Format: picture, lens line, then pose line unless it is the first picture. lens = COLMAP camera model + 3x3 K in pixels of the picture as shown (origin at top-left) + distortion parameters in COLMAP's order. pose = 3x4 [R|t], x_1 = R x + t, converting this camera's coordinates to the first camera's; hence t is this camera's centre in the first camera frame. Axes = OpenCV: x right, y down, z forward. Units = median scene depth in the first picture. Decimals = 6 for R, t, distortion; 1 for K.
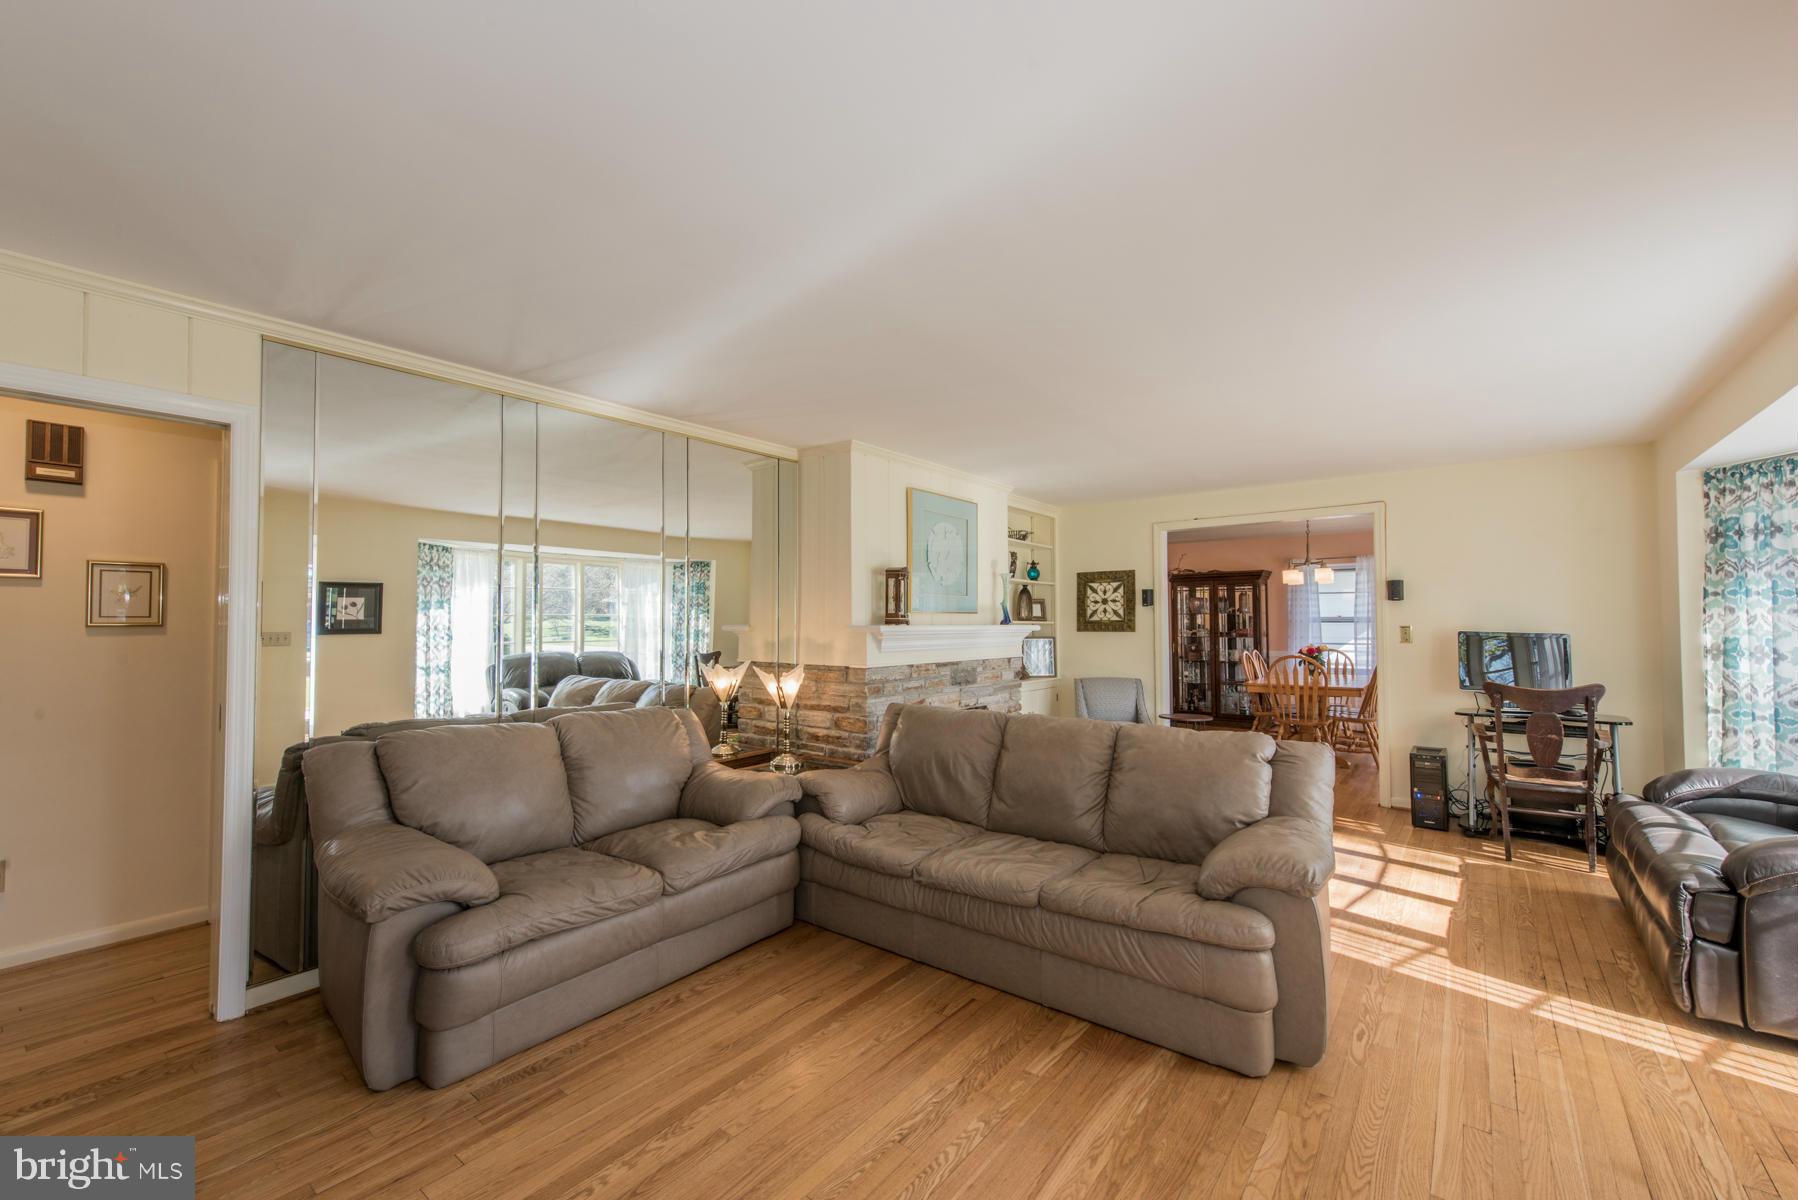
lens RADIAL K [[710.0, 0, 893.8], [0, 710.0, 607.3], [0, 0, 1]] dist [0.000066, -0.000010]
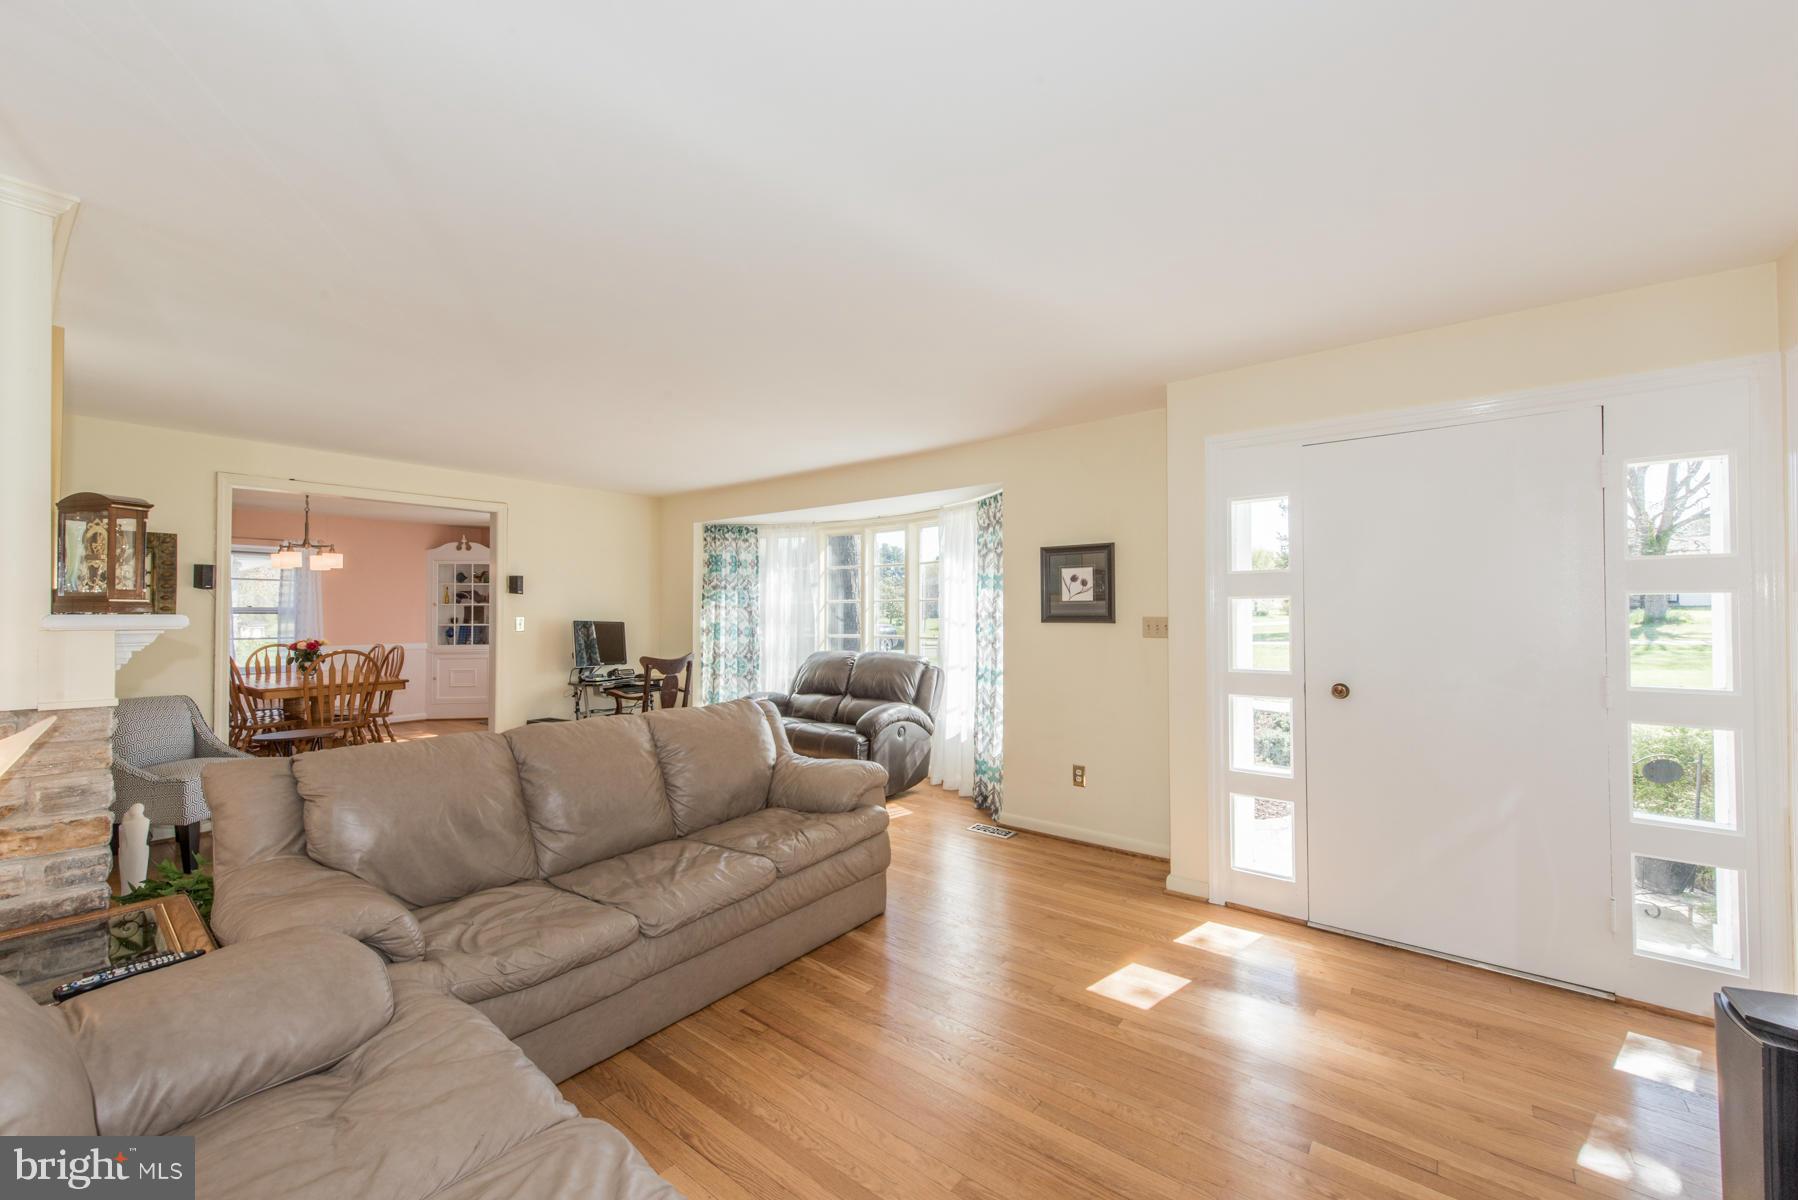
lens RADIAL K [[710.0, 0, 894.7], [0, 710.0, 604.0], [0, 0, 1]] dist [0.000066, -0.000010]
pose [[0.007696, 0.017799, 0.999812, -0.555015], [-0.022260, 0.999597, -0.017624, 0.017843], [-0.999723, -0.022120, 0.008089, 0.532703]]
